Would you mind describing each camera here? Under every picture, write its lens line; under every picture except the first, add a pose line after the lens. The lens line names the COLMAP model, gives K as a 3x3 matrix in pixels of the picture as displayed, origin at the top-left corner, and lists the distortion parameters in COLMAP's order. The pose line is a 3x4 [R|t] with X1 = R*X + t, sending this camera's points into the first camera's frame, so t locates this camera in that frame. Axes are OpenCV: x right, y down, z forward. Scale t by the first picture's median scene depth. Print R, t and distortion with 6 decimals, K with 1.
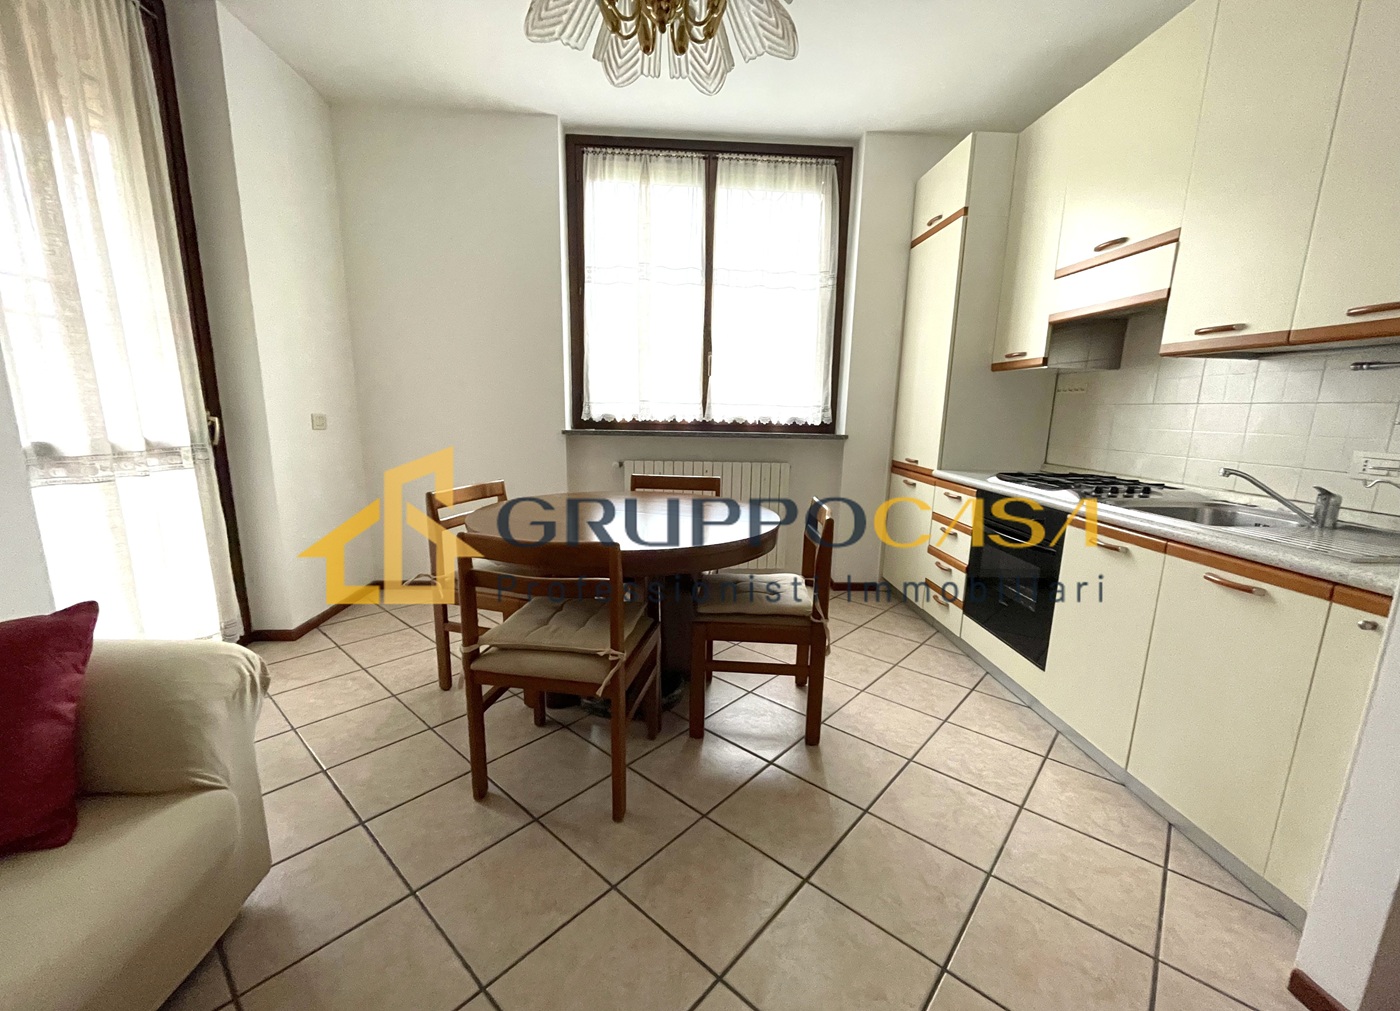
lens RADIAL K [[568.0, 0, 694.6], [0, 568.0, 521.4], [0, 0, 1]] dist [-0.004351, -0.000056]
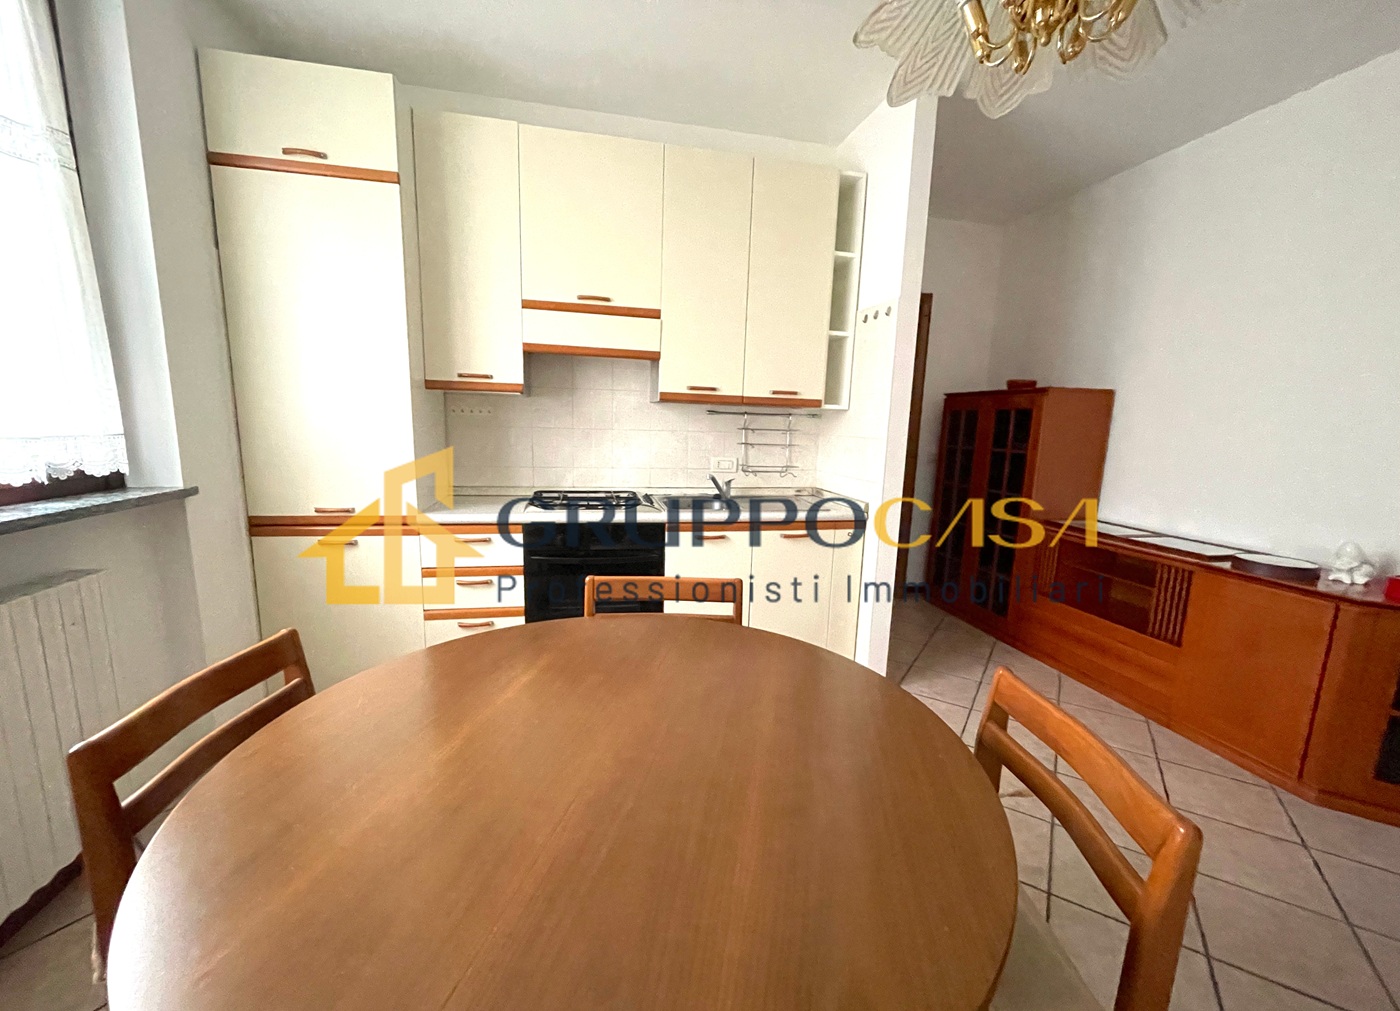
lens RADIAL K [[568.0, 0, 694.6], [0, 568.0, 521.4], [0, 0, 1]] dist [-0.004351, -0.000056]
pose [[-0.157447, -0.186418, 0.969772, -0.415061], [0.168458, 0.962557, 0.212381, -0.197363], [-0.973053, 0.196805, -0.120148, 0.792530]]
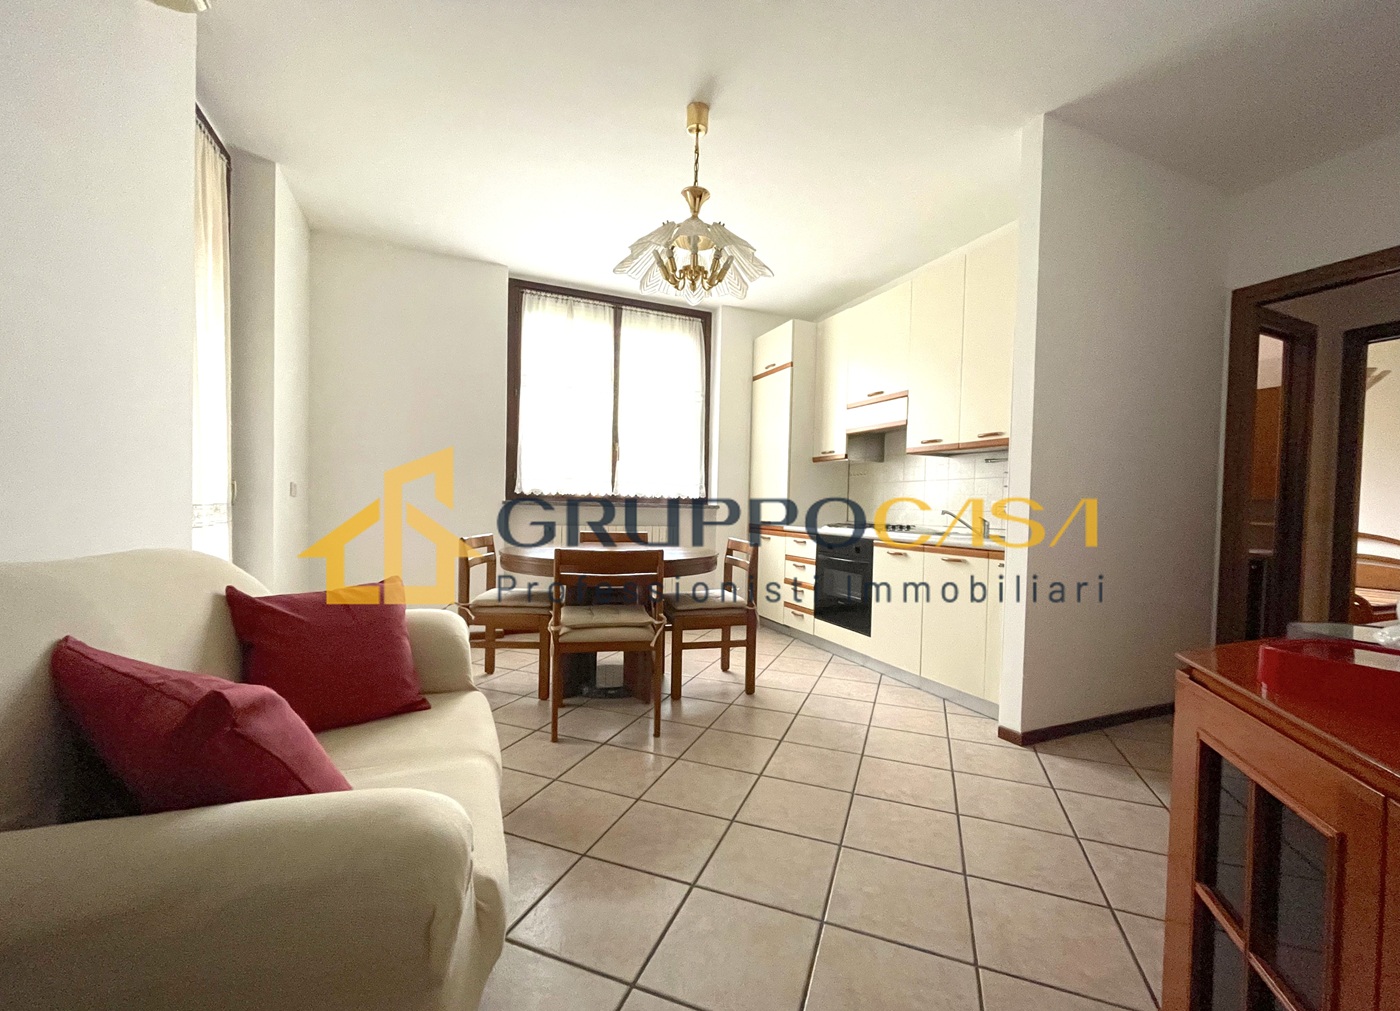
lens RADIAL K [[559.0, 0, 702.1], [0, 559.0, 522.1], [0, 0, 1]] dist [0.000447, -0.000015]
pose [[0.937179, -0.010338, 0.348696, -0.316895], [0.065318, 0.987084, -0.146286, 0.108265], [-0.342680, 0.159873, 0.925749, -0.306854]]
